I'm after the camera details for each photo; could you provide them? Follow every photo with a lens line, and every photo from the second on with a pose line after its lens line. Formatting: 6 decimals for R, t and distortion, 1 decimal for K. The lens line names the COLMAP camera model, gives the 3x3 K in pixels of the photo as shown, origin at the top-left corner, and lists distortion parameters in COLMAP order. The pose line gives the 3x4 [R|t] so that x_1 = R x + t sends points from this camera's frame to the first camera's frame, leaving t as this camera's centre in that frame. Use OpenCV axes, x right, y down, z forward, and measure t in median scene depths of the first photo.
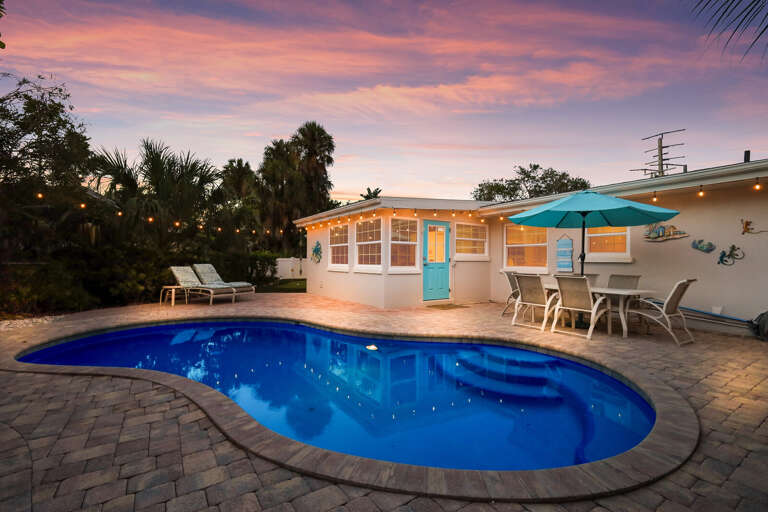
lens RADIAL K [[335.9, 0, 384.0], [0, 335.9, 256.0], [0, 0, 1]] dist [0.008163, 0.000074]
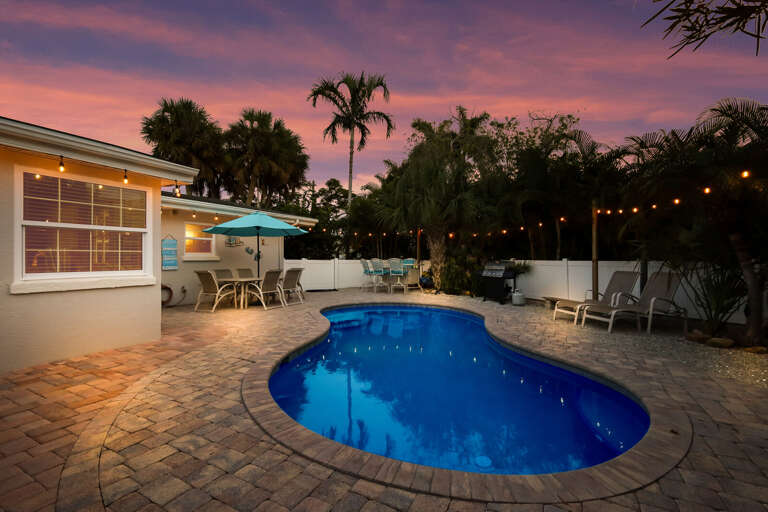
lens RADIAL K [[335.9, 0, 384.0], [0, 335.9, 256.0], [0, 0, 1]] dist [0.008163, 0.000074]
pose [[-0.451231, 0.000301, 0.892407, -0.662638], [-0.013721, 0.999879, -0.007275, 0.001936], [-0.892302, -0.015527, -0.451172, 0.819269]]
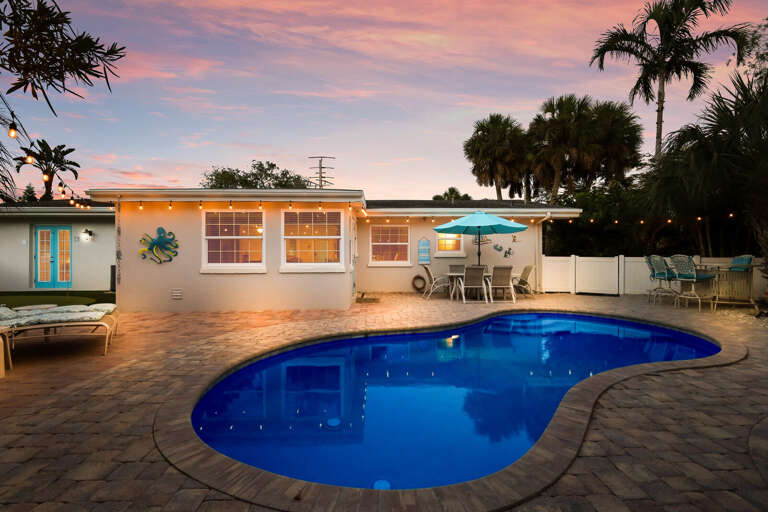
lens RADIAL K [[340.0, 0, 384.0], [0, 340.0, 256.0], [0, 0, 1]] dist [-0.010159, -0.000259]
pose [[0.546303, -0.009594, 0.837533, -0.661020], [-0.005751, 0.999868, 0.015205, -0.006015], [-0.837568, -0.013124, 0.546176, 0.359454]]
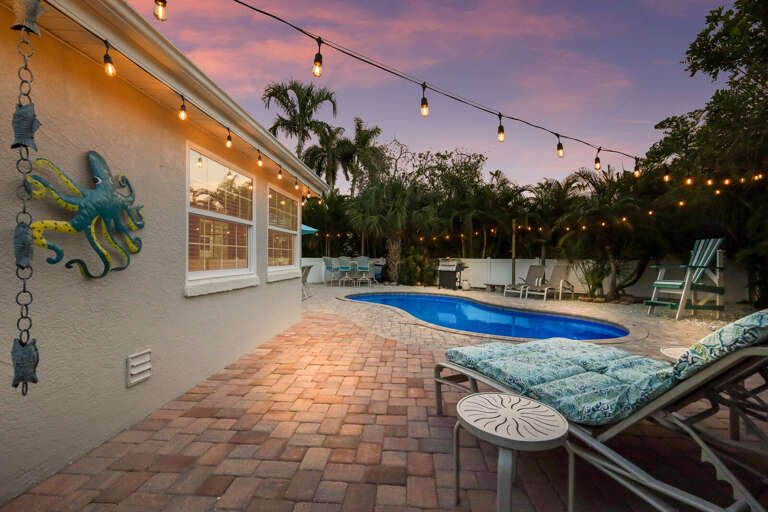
lens RADIAL K [[335.9, 0, 384.0], [0, 335.9, 256.0], [0, 0, 1]] dist [0.008163, 0.000074]
pose [[-0.774509, -0.008524, 0.632505, -0.569265], [-0.017957, 0.999803, -0.008514, 0.010088], [-0.632308, -0.017953, -0.774509, 1.326459]]
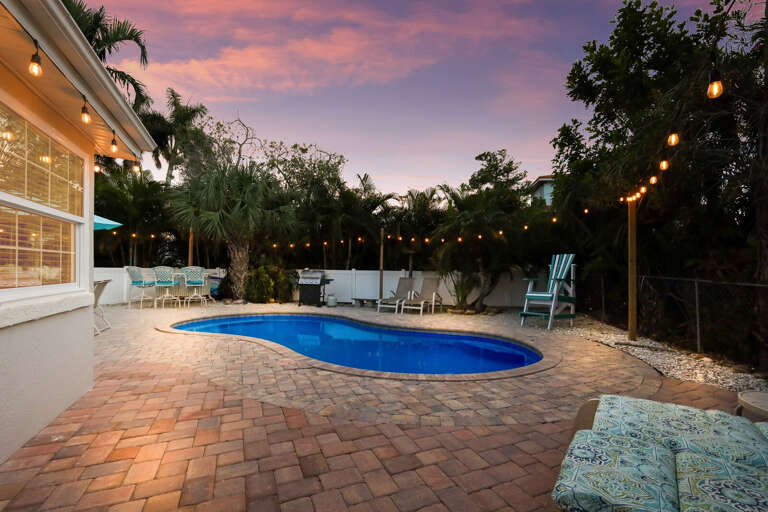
lens RADIAL K [[344.0, 0, 387.6], [0, 344.0, 270.8], [0, 0, 1]] dist [0.010501, 0.000159]
pose [[-0.979909, -0.020385, 0.198400, -0.388135], [-0.021964, 0.999742, -0.005764, 0.008484], [-0.198231, -0.010006, -0.980104, 1.204098]]
